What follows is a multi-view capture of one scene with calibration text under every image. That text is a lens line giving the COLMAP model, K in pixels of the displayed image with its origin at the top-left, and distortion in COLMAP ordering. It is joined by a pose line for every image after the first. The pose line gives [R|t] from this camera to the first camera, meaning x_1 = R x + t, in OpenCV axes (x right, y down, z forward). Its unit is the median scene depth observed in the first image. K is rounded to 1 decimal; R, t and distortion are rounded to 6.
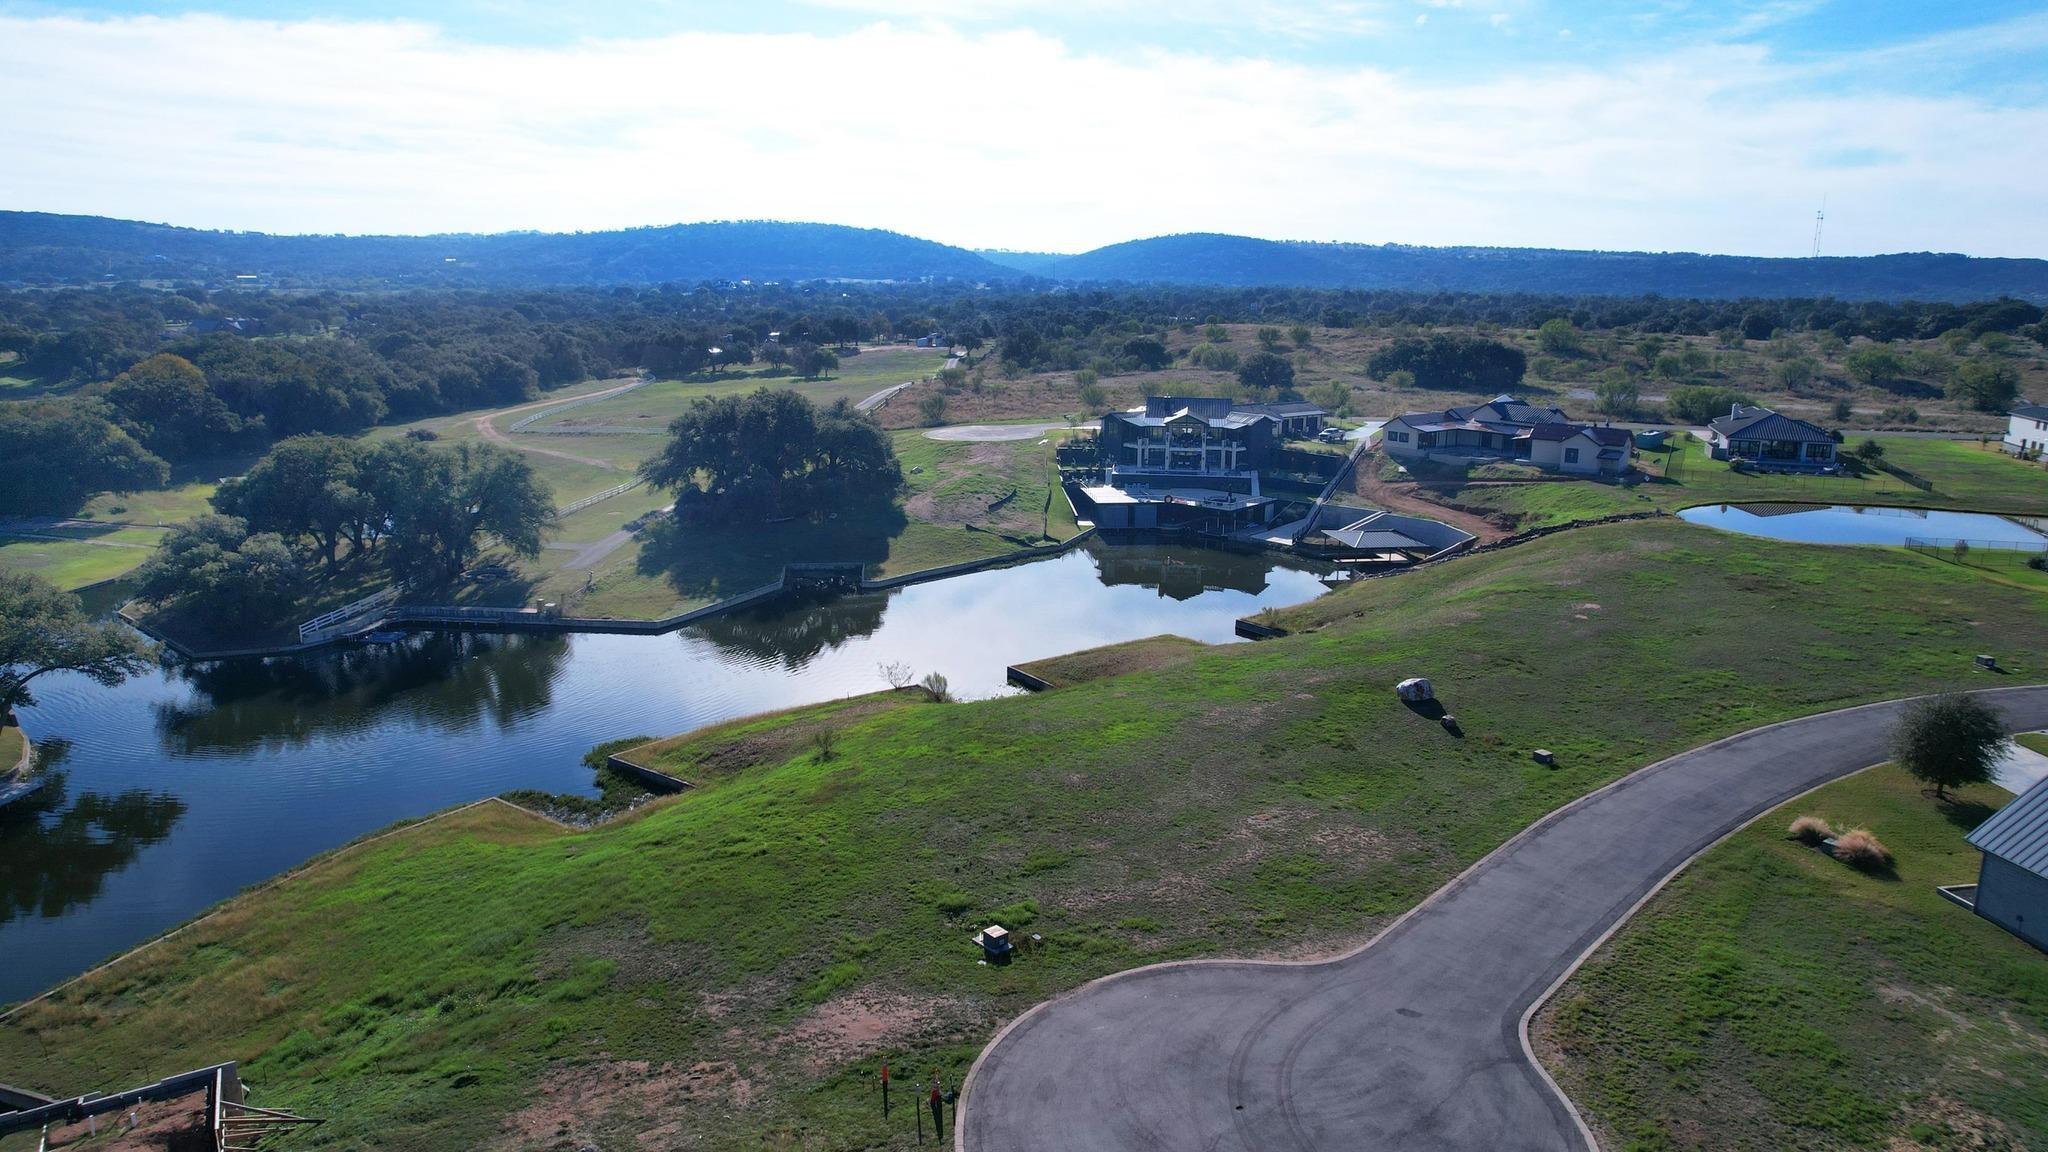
lens RADIAL K [[1308.7, 0, 1024.5], [0, 1308.7, 587.3], [0, 0, 1]] dist [-0.071030, 0.059244]
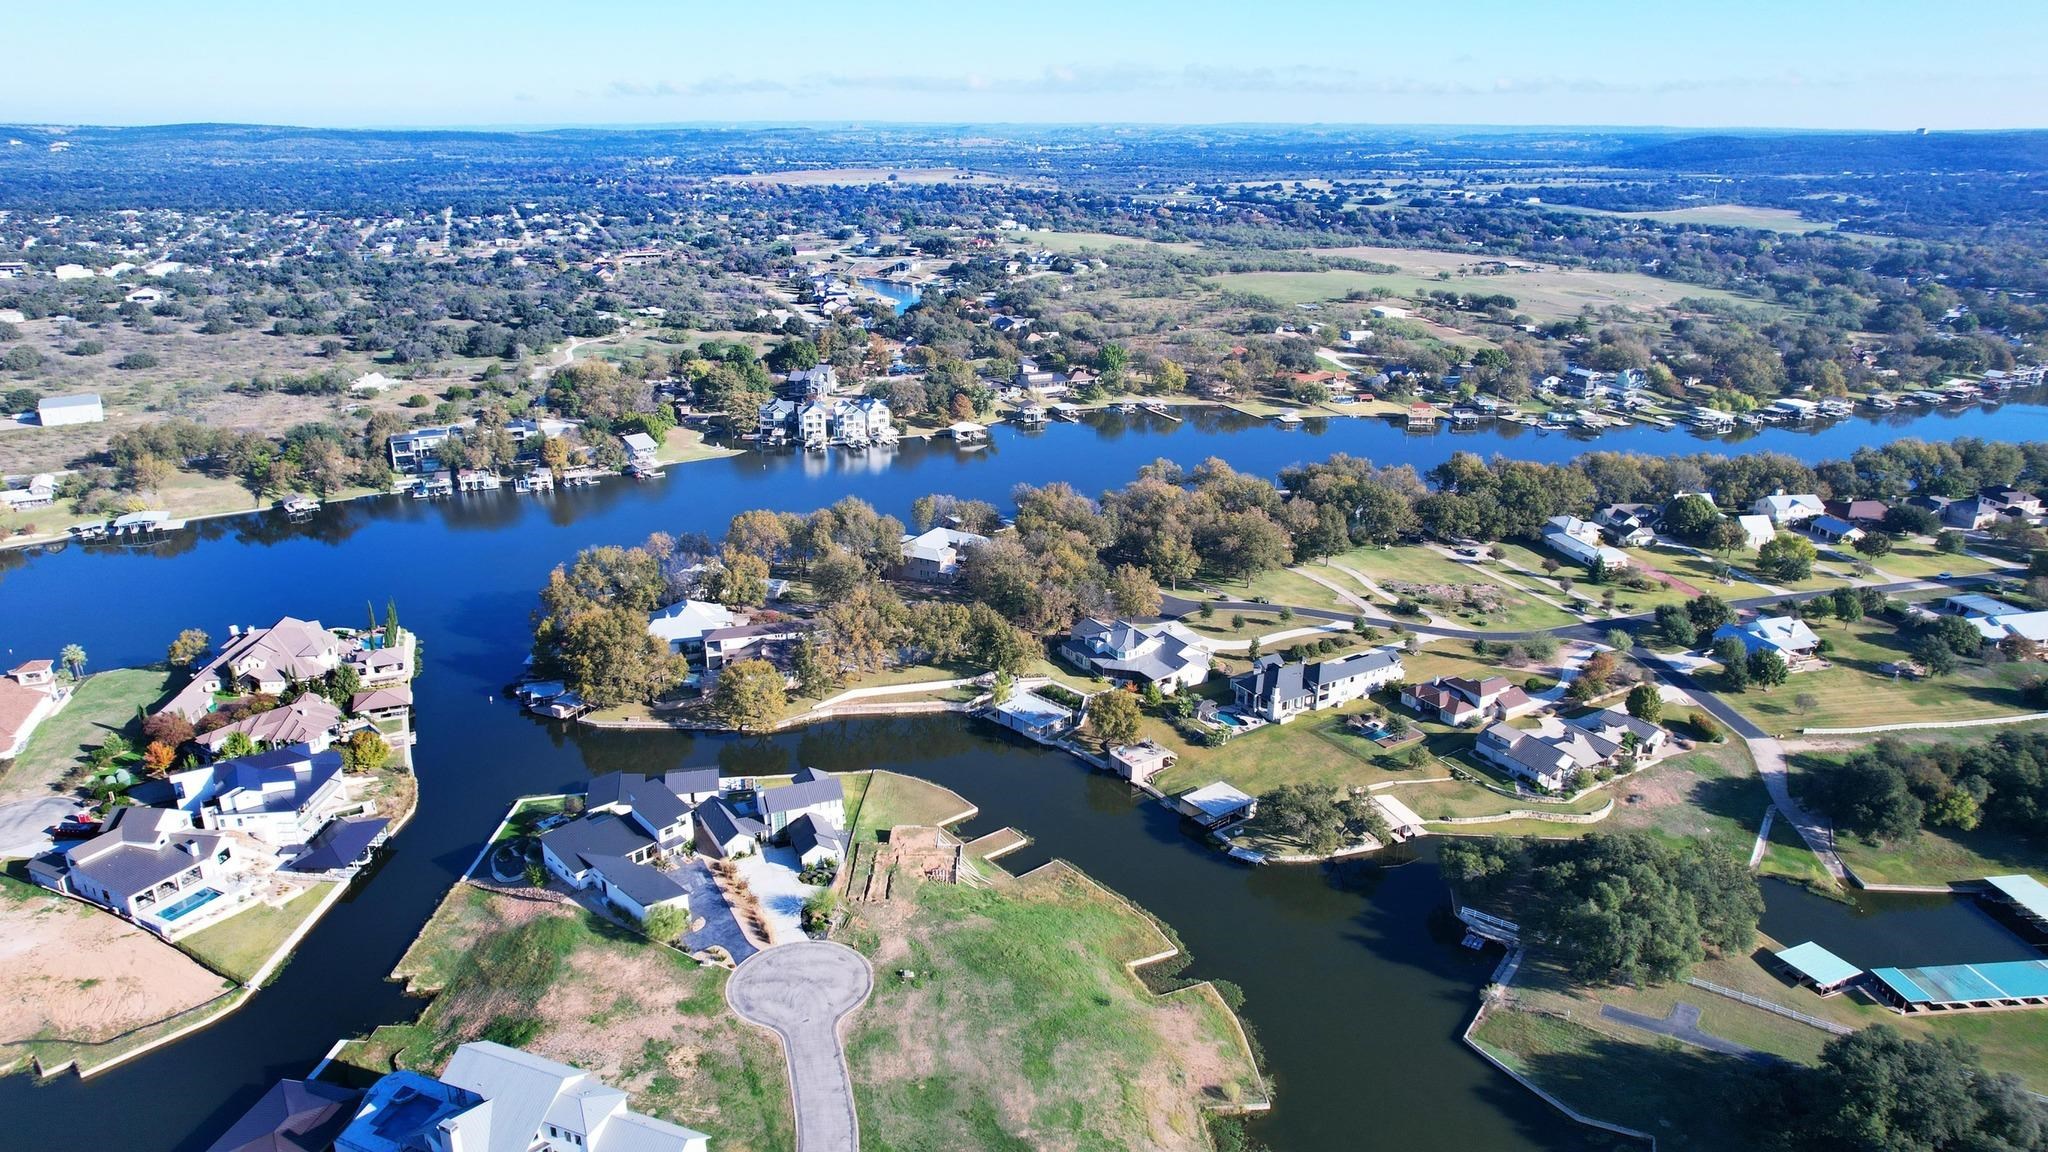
lens RADIAL K [[1308.7, 0, 1031.7], [0, 1308.7, 575.9], [0, 0, 1]] dist [-0.071030, 0.059244]
pose [[-0.503548, 0.274422, -0.819226, 0.672552], [-0.210341, 0.880745, 0.424318, -0.627947], [0.837971, 0.385981, -0.385775, 0.632590]]
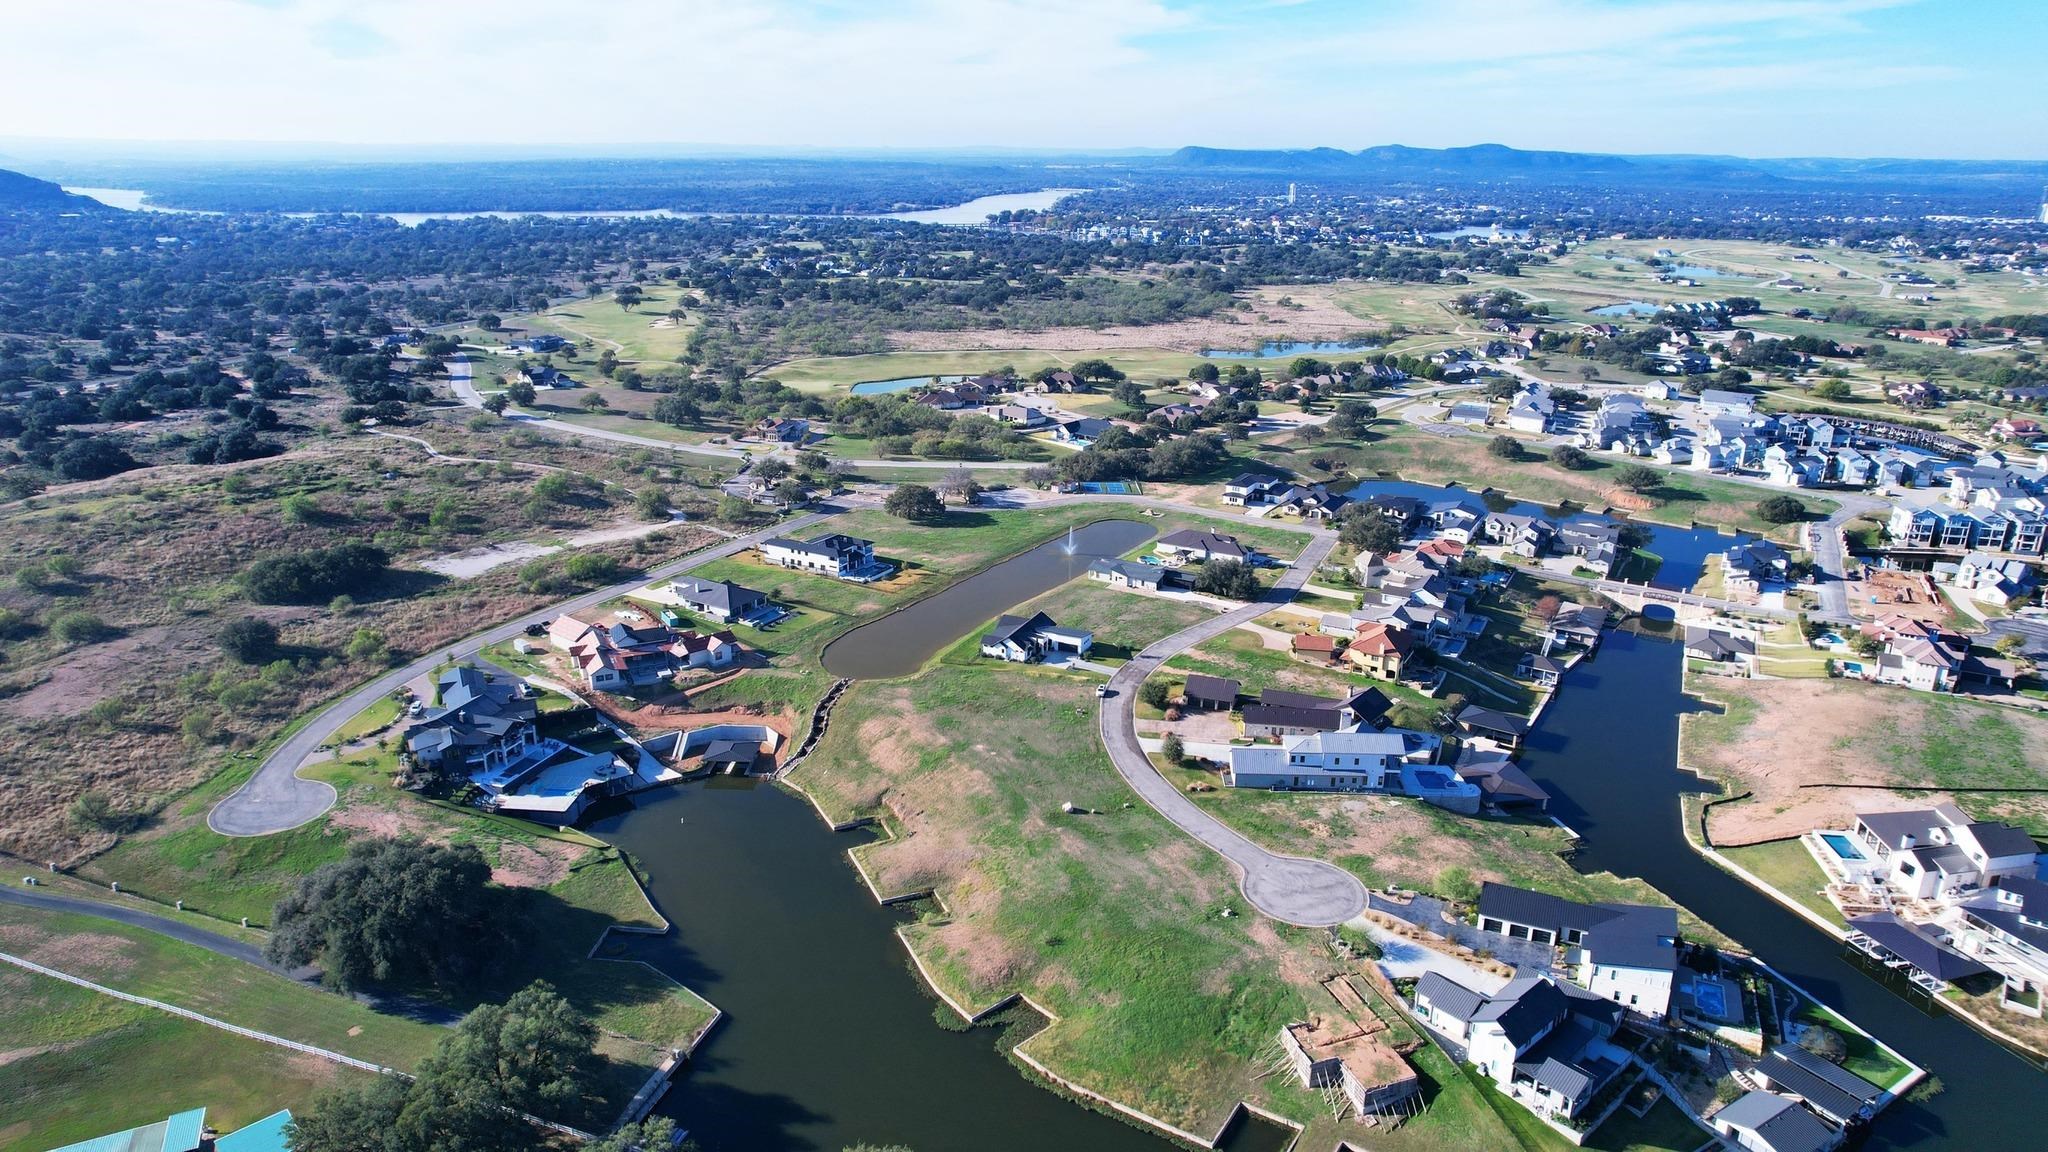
lens RADIAL K [[1308.7, 0, 1030.0], [0, 1308.7, 576.3], [0, 0, 1]] dist [-0.071030, 0.059244]
pose [[0.196551, -0.311016, 0.929858, -0.971231], [0.217149, 0.938615, 0.268045, -0.518328], [-0.956145, 0.149234, 0.252023, 0.129673]]
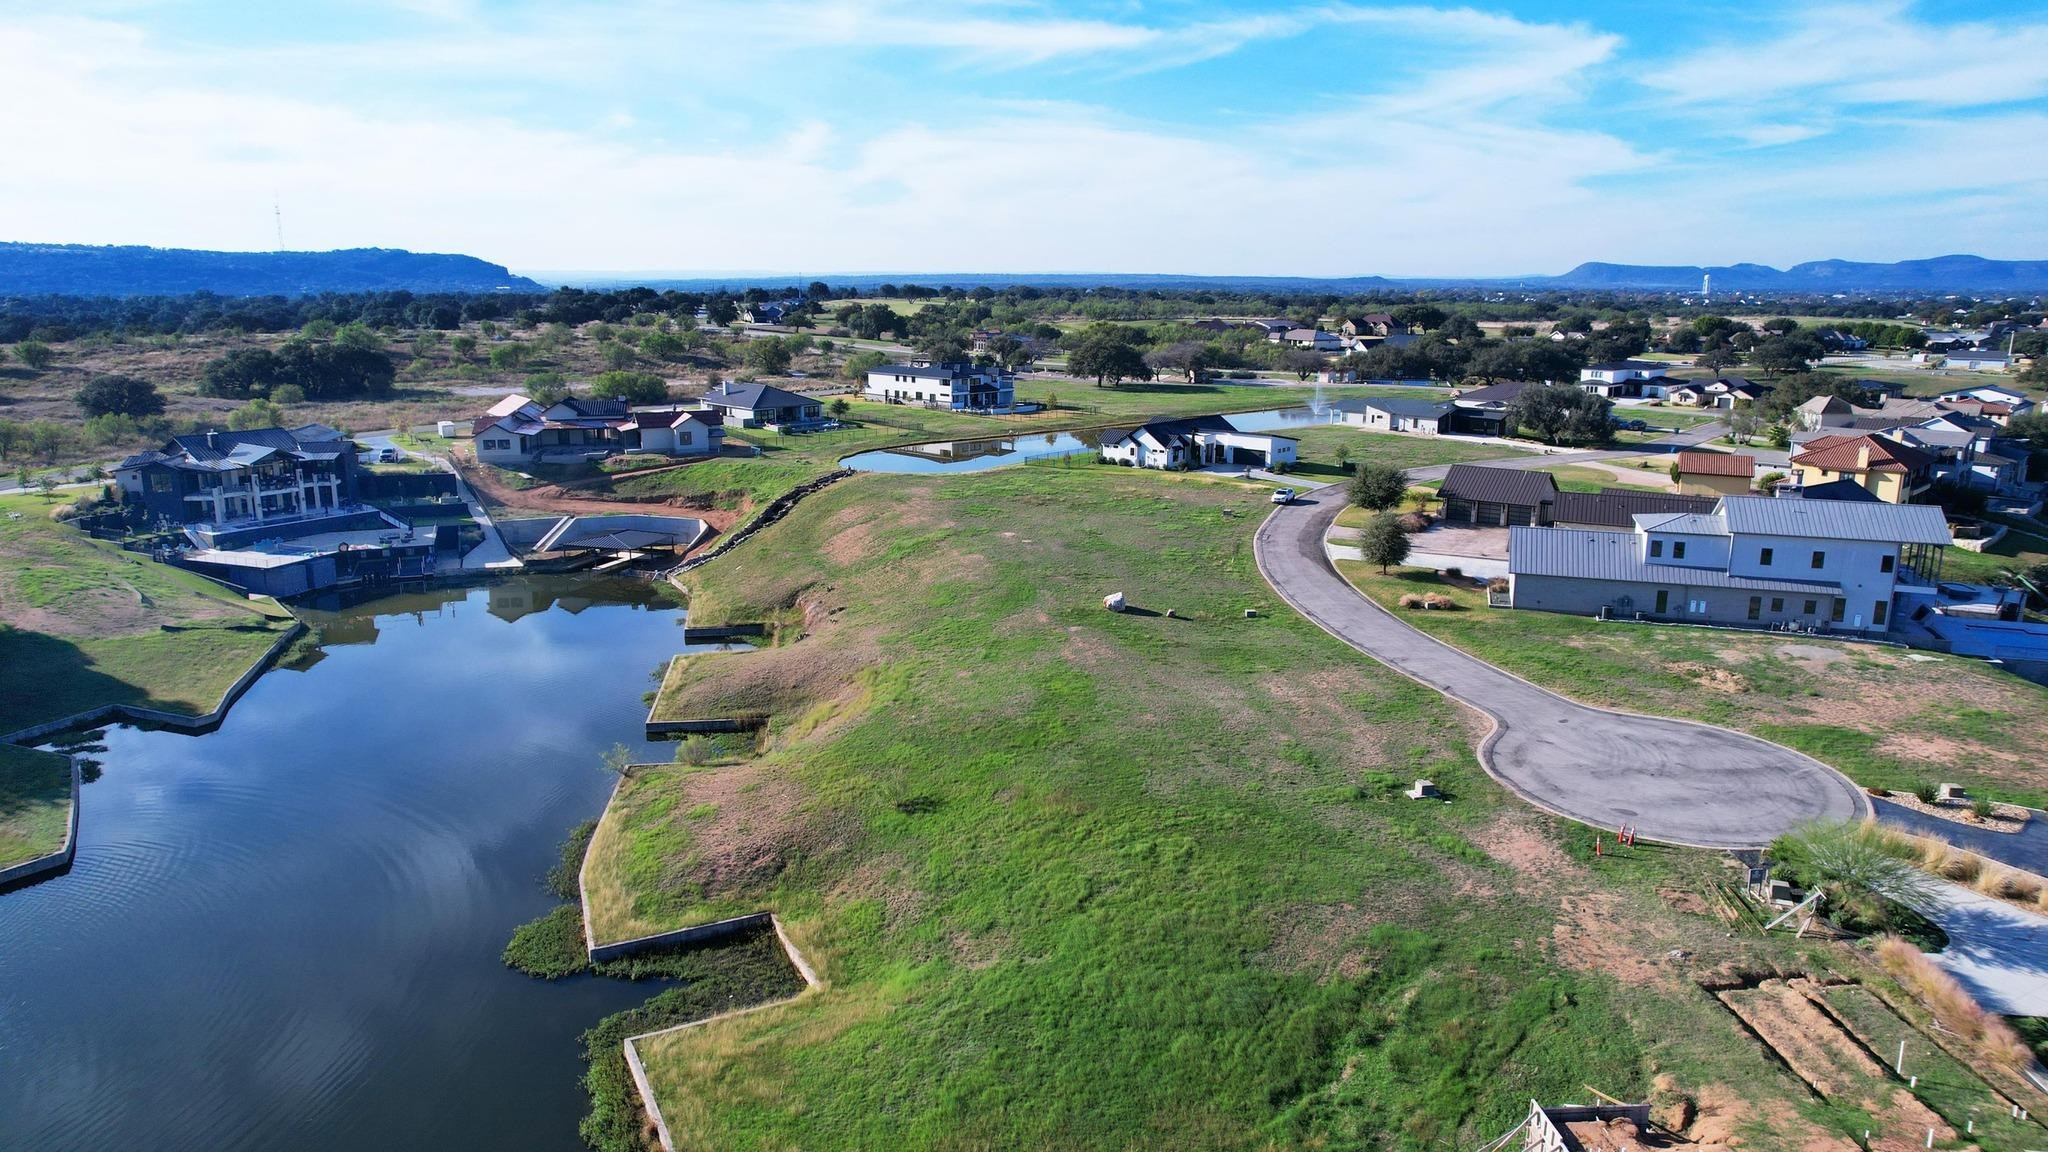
lens RADIAL K [[1308.7, 0, 1031.1], [0, 1308.7, 583.6], [0, 0, 1]] dist [-0.071030, 0.059244]
pose [[0.464001, -0.207349, 0.861225, -0.375669], [0.206081, 0.970811, 0.122704, -0.051061], [-0.861530, 0.120548, 0.493188, 0.192784]]
